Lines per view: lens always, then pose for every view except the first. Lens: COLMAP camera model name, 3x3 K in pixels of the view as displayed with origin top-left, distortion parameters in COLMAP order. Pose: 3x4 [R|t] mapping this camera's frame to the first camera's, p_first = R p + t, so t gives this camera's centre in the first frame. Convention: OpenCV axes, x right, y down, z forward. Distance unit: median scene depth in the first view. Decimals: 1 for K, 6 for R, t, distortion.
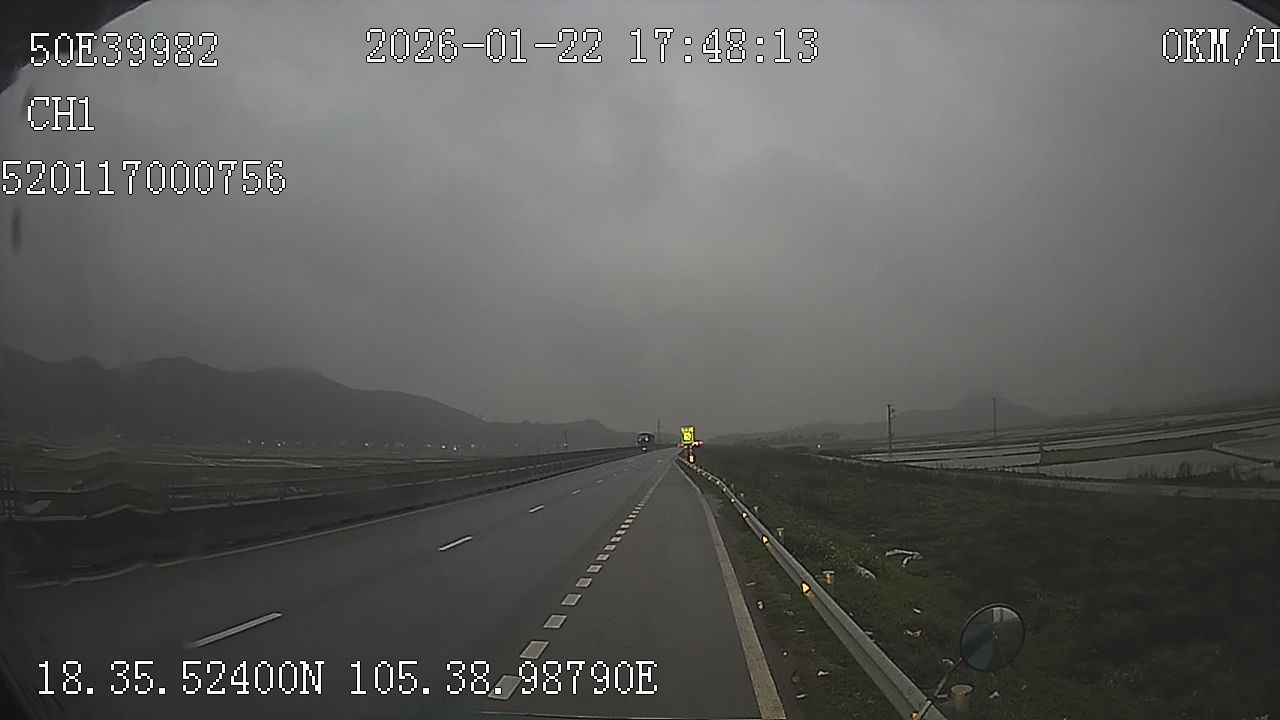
lens RADIAL K [[587.4, 0, 640.0], [0, 587.4, 360.0], [0, 0, 1]] dist [0.000488, 0.000150]
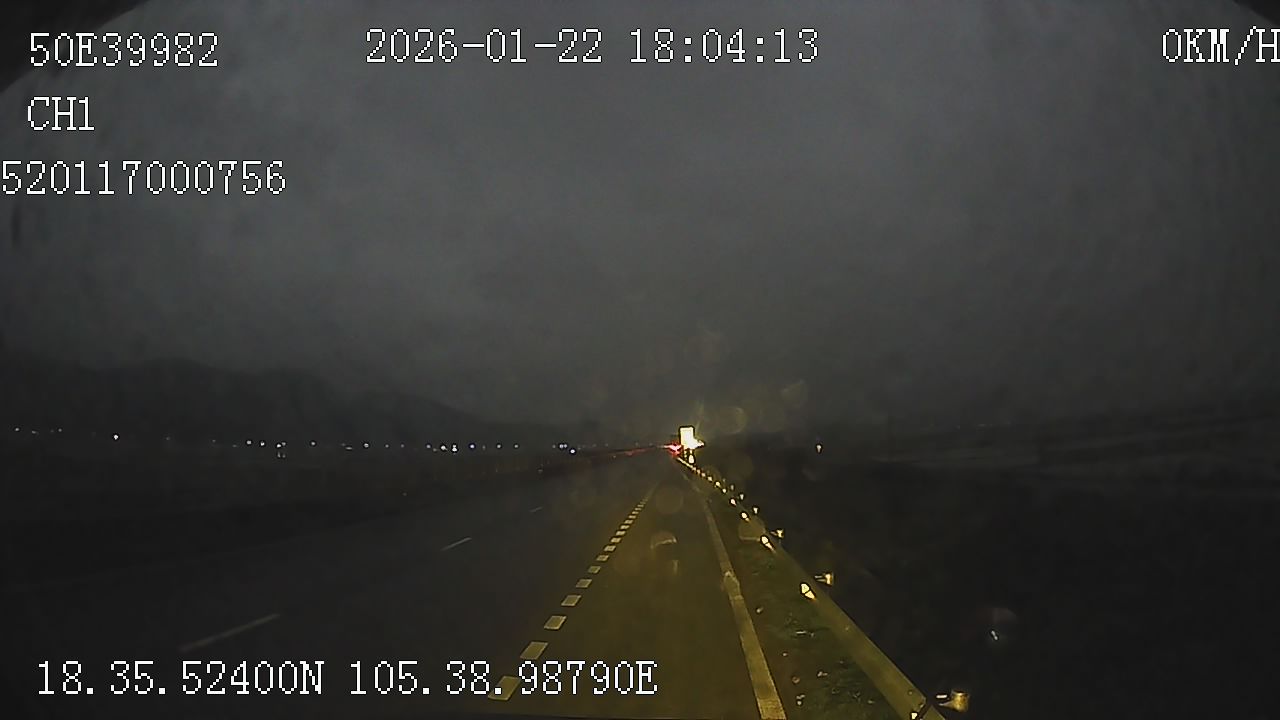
lens RADIAL K [[517.7, 0, 640.0], [0, 517.7, 360.0], [0, 0, 1]] dist [-0.000480, -0.000109]
pose [[0.999950, -0.000055, -0.010007, 0.009237], [-0.000135, 0.999820, -0.018967, 0.015591], [0.010006, 0.018968, 0.999770, 0.114622]]
